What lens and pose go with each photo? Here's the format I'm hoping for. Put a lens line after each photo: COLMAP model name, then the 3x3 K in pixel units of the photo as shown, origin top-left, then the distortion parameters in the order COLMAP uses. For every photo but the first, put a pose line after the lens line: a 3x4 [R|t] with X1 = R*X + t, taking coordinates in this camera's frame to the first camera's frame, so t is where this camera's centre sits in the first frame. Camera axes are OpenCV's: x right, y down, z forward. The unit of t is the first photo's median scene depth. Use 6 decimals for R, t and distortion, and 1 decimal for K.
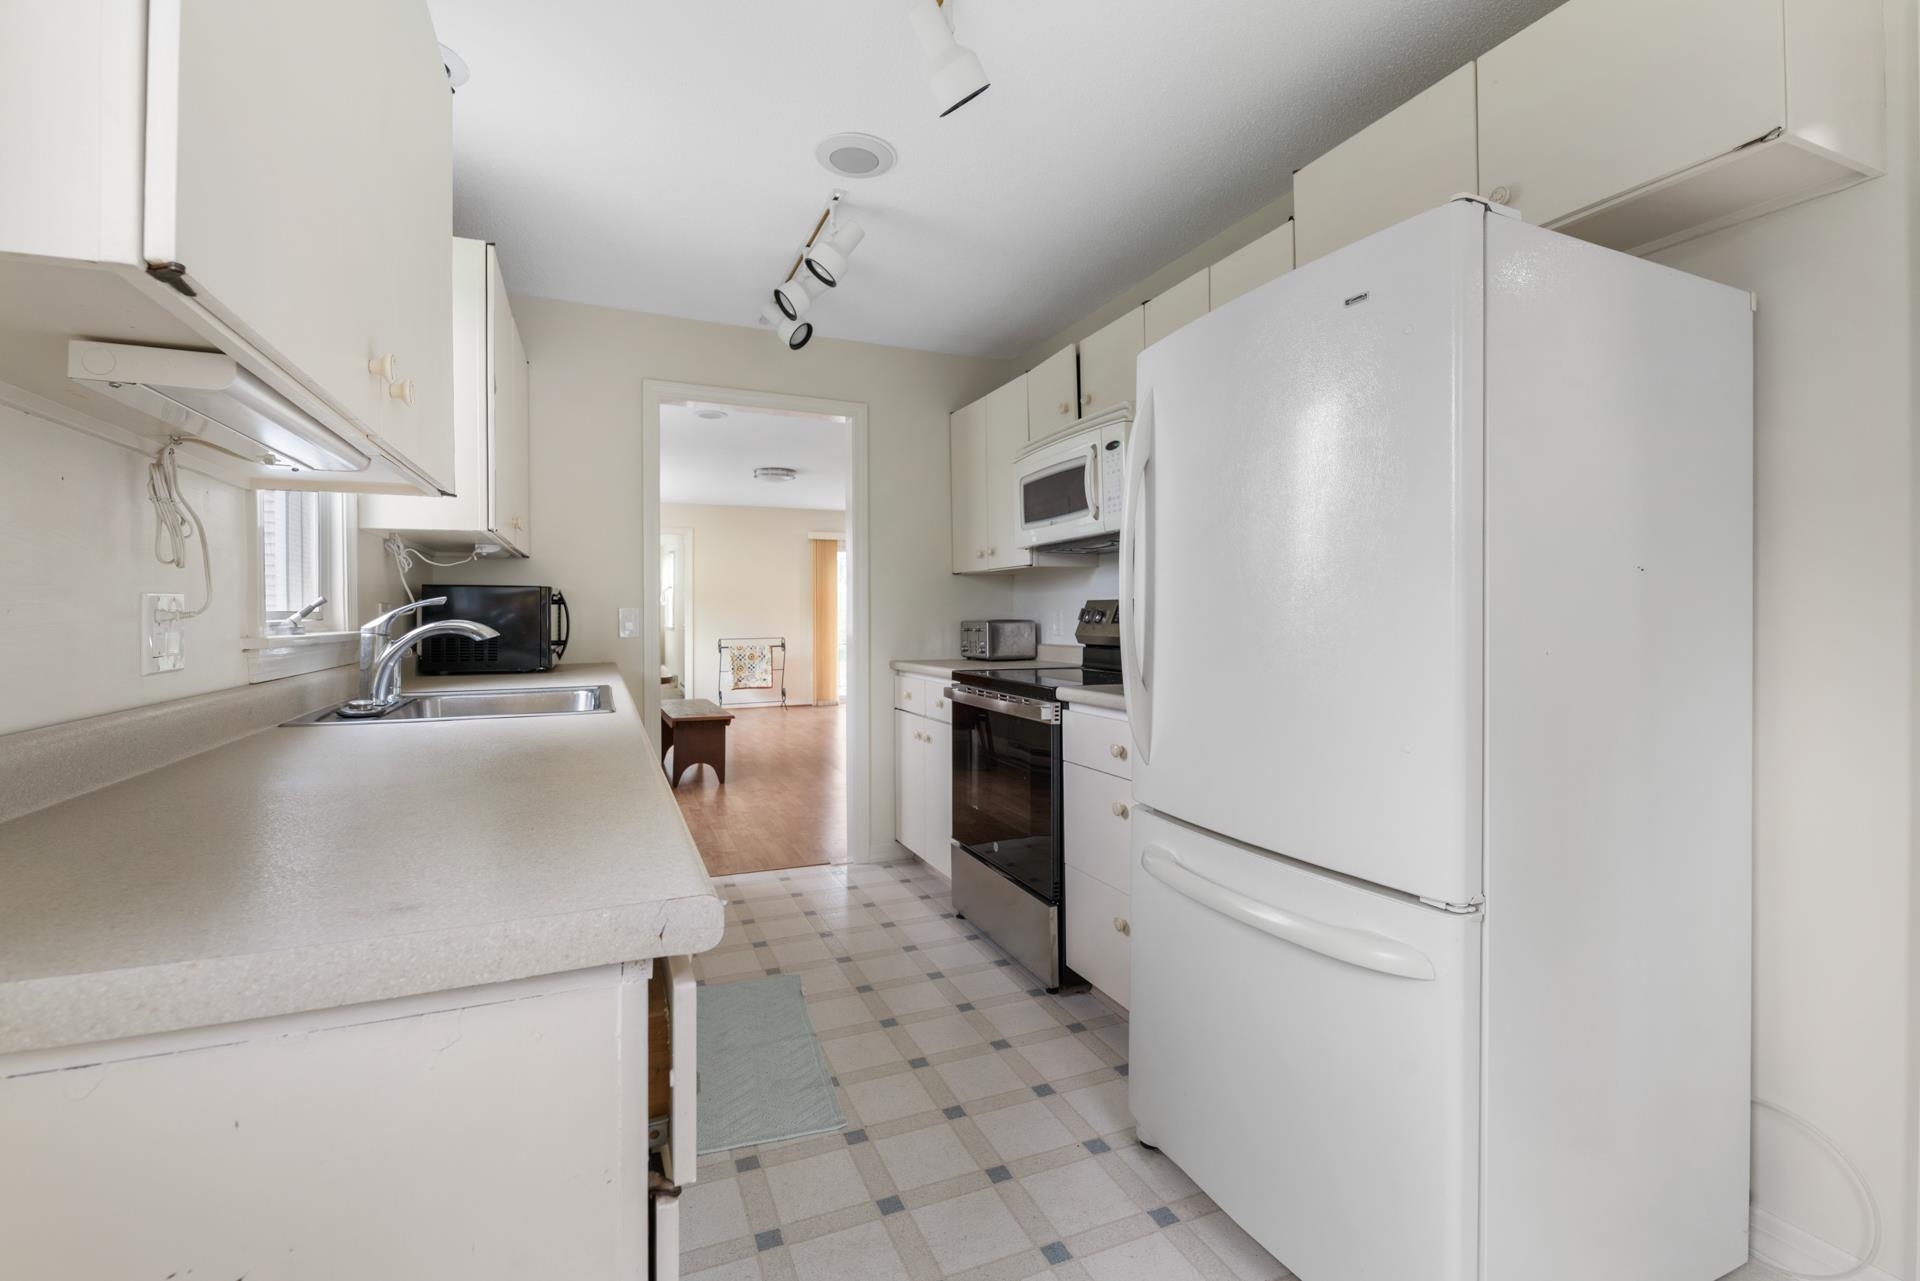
lens RADIAL K [[836.1, 0, 956.6], [0, 836.1, 613.4], [0, 0, 1]] dist [0.001861, -0.004702]
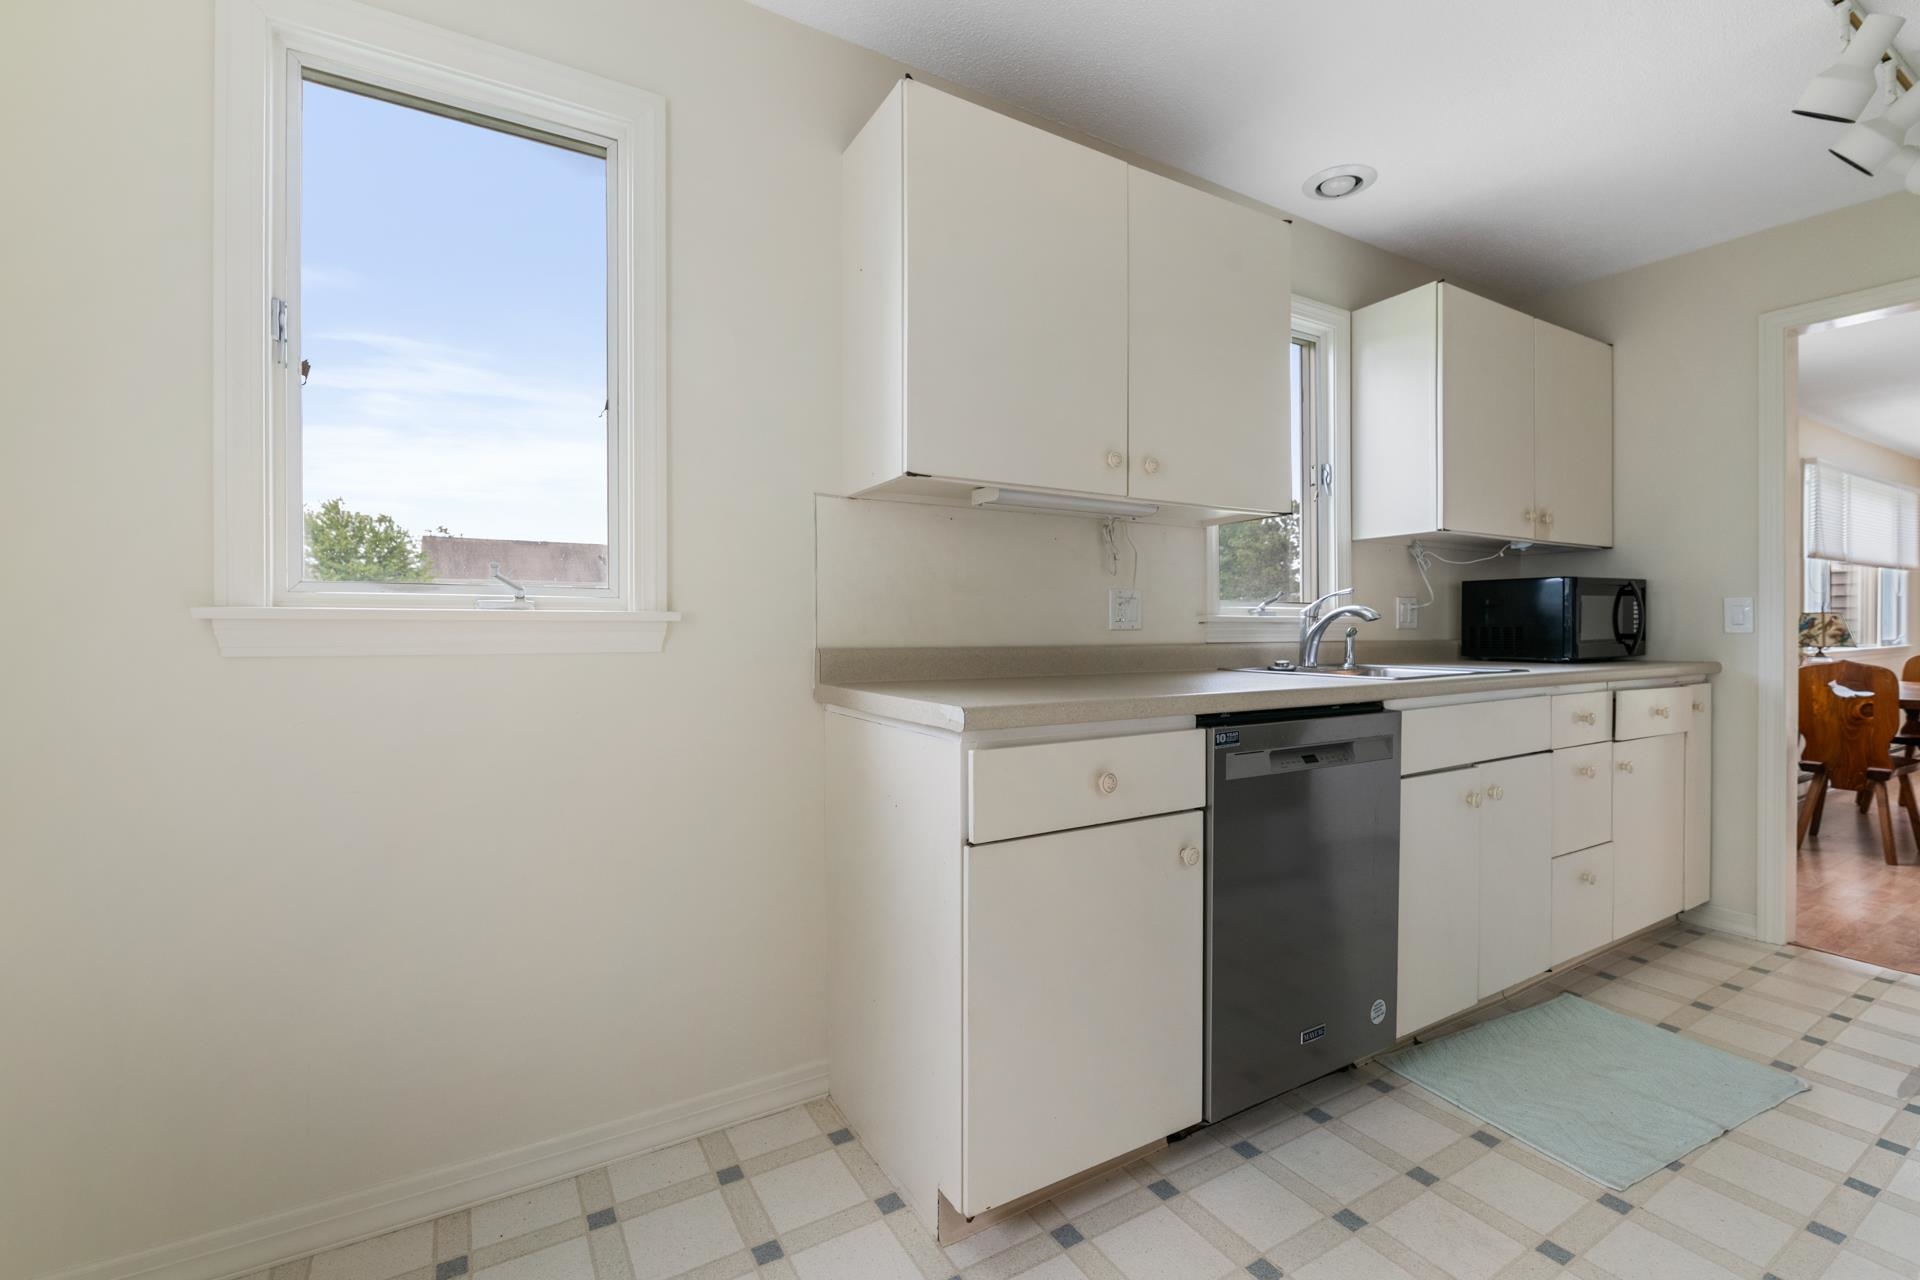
lens RADIAL K [[830.3, 0, 960.0], [0, 830.3, 640.0], [0, 0, 1]] dist [0.001719, -0.004158]
pose [[0.132972, 0.016799, -0.990977, 0.323593], [0.000474, 0.999855, 0.017013, 0.021380], [0.991120, -0.002732, 0.132945, 0.122407]]
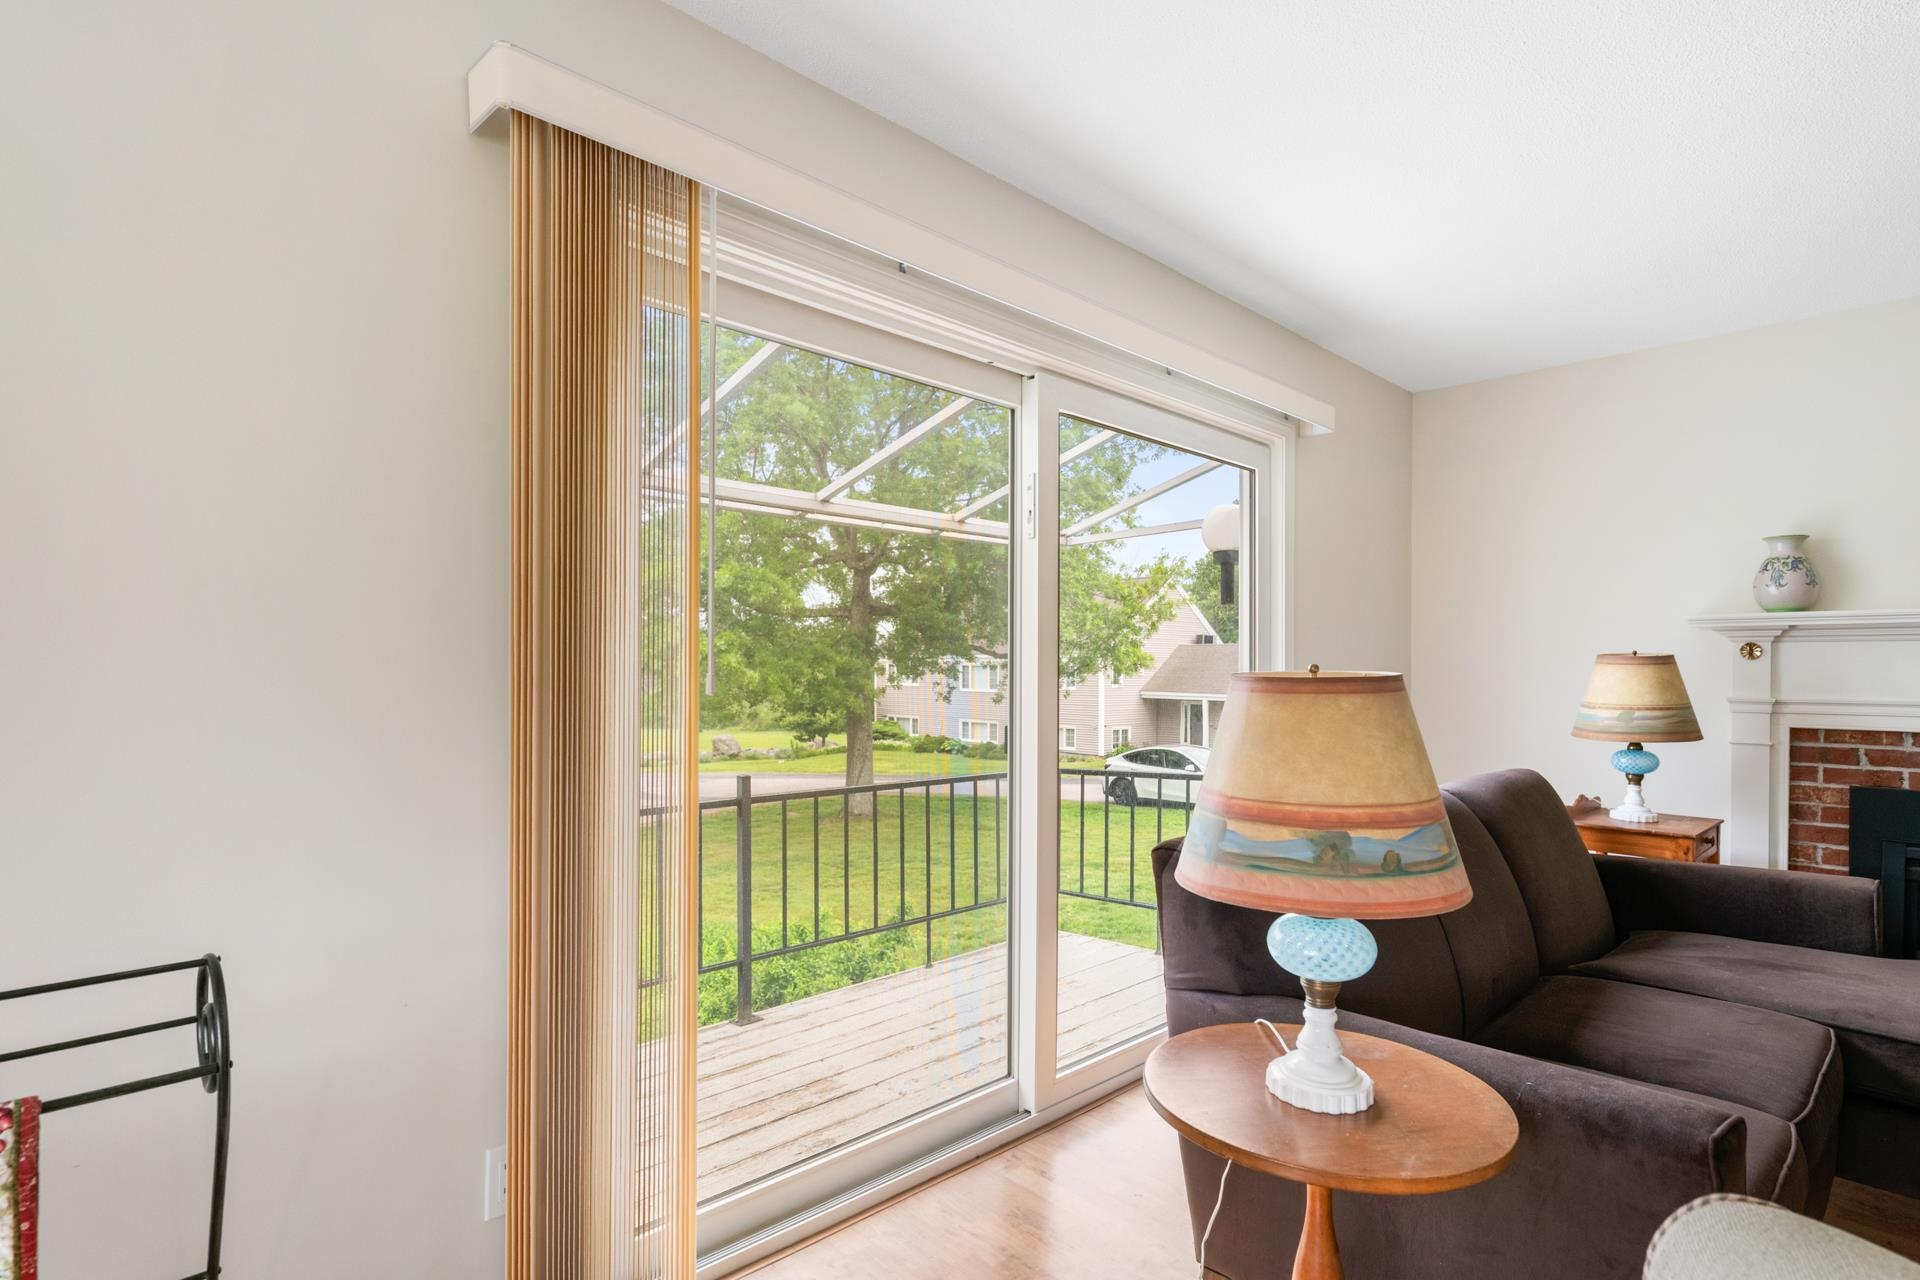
lens RADIAL K [[974.4, 0, 963.9], [0, 974.4, 667.2], [0, 0, 1]] dist [-0.000045, -0.000278]
pose [[0.934195, 0.010507, 0.356607, -0.470295], [-0.009123, 0.999943, -0.005563, -0.018690], [-0.356645, 0.001943, 0.934238, 2.439097]]
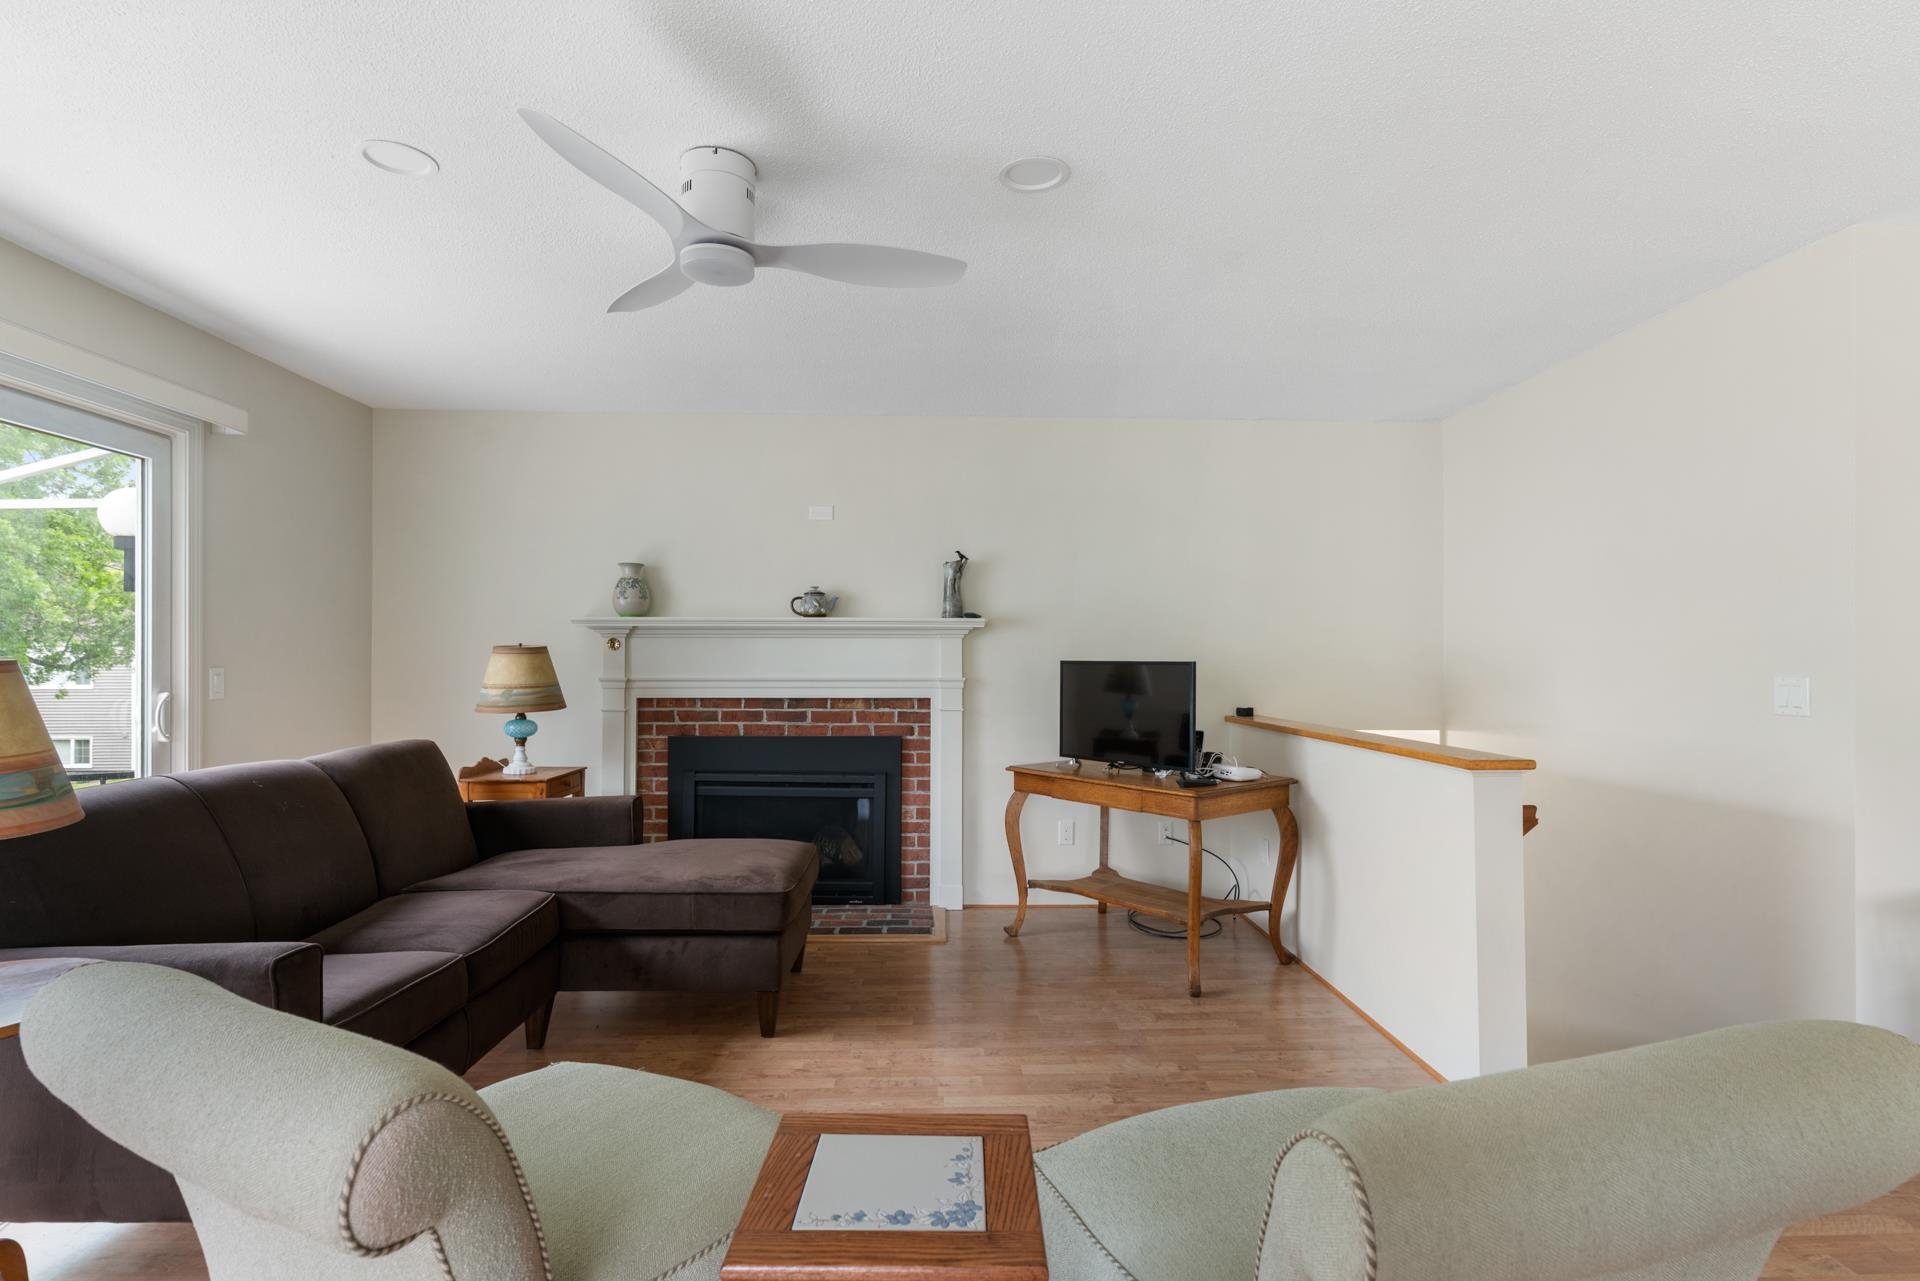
lens RADIAL K [[959.5, 0, 962.5], [0, 959.5, 658.5], [0, 0, 1]] dist [0.013030, -0.014236]
pose [[0.364213, 0.005984, 0.931297, -0.454169], [0.000893, 0.999977, -0.006775, -0.017913], [-0.931315, 0.003299, 0.364199, 2.135539]]
